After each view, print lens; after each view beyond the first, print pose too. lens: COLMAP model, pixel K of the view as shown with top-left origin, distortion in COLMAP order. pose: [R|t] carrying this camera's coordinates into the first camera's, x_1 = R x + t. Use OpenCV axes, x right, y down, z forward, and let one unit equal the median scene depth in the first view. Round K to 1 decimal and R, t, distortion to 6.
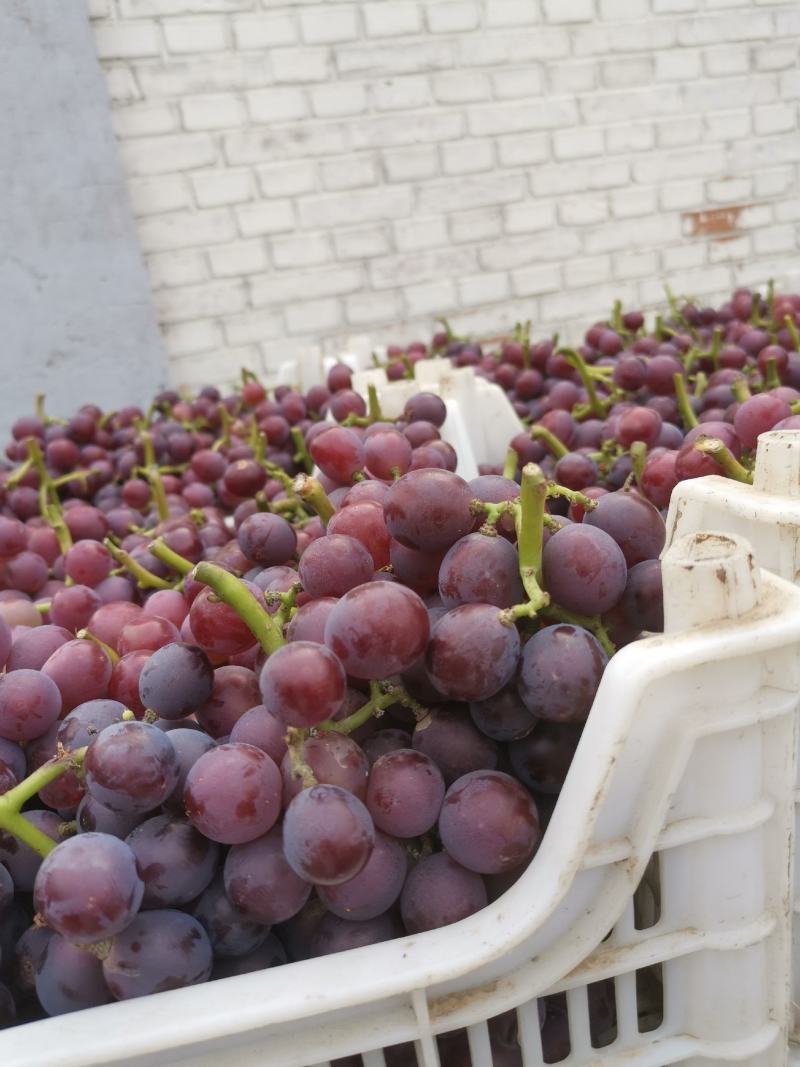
lens RADIAL K [[876.9, 0, 435.8], [0, 876.9, 534.6], [0, 0, 1]] dist [0.041999, -0.090687]
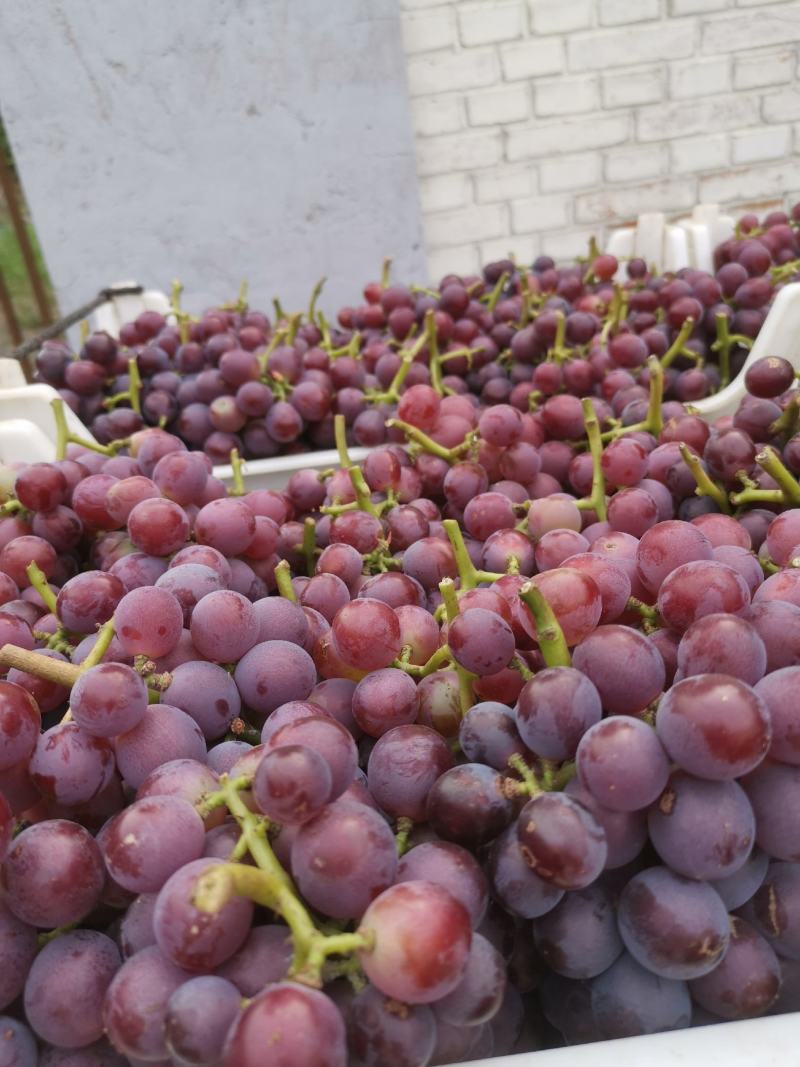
lens RADIAL K [[875.6, 0, 395.2], [0, 875.6, 536.3], [0, 0, 1]] dist [0.032680, -0.042704]
pose [[0.986105, 0.085413, -0.142485, -0.164026], [-0.061658, 0.984613, 0.163511, -0.010133], [0.154259, -0.152454, 0.976198, 0.004565]]
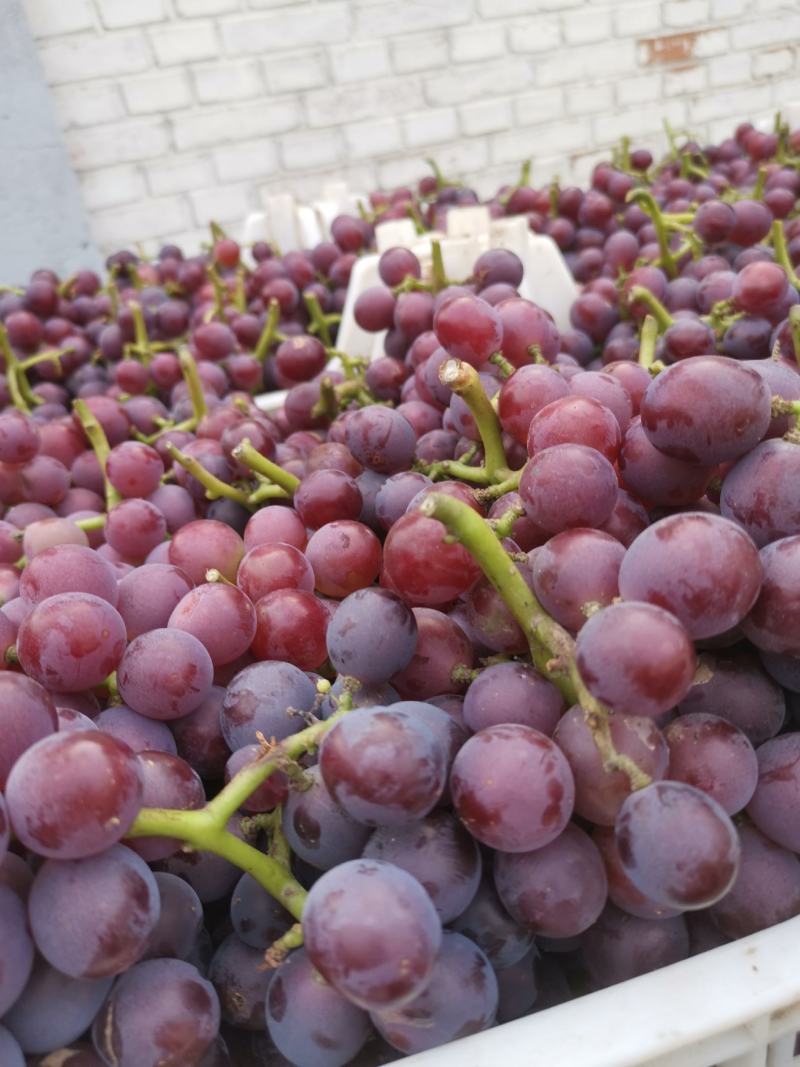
lens RADIAL K [[865.8, 0, 422.5], [0, 865.8, 533.8], [0, 0, 1]] dist [-0.000376, 0.004232]
pose [[0.994027, -0.050698, 0.096644, -0.067210], [0.034246, 0.985722, 0.164863, -0.011141], [-0.103622, -0.160569, 0.981570, 0.050886]]
